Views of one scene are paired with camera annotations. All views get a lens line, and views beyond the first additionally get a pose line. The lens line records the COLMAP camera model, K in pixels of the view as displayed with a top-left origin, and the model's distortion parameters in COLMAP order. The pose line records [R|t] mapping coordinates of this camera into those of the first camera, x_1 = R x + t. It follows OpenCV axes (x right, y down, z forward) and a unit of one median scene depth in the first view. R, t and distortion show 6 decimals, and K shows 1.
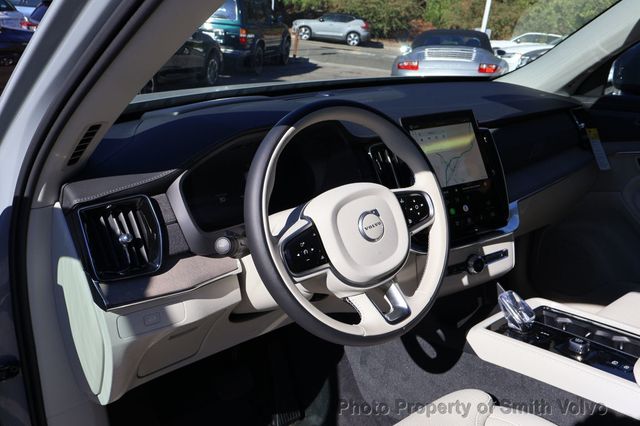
lens RADIAL K [[593.0, 0, 320.0], [0, 593.0, 213.0], [0, 0, 1]] dist [0.013700, 0.005826]
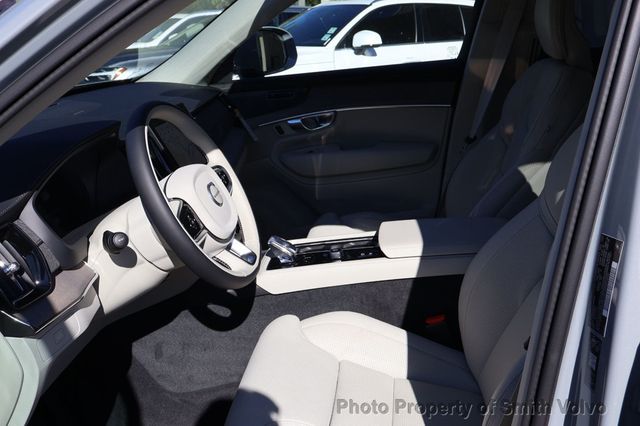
lens RADIAL K [[709.1, 0, 320.0], [0, 709.1, 213.0], [0, 0, 1]] dist [0.002890, -0.002028]
pose [[0.717292, -0.253699, 0.648944, -0.451358], [0.285463, 0.956606, 0.058449, 0.021233], [-0.635612, 0.143324, 0.758588, -0.152774]]
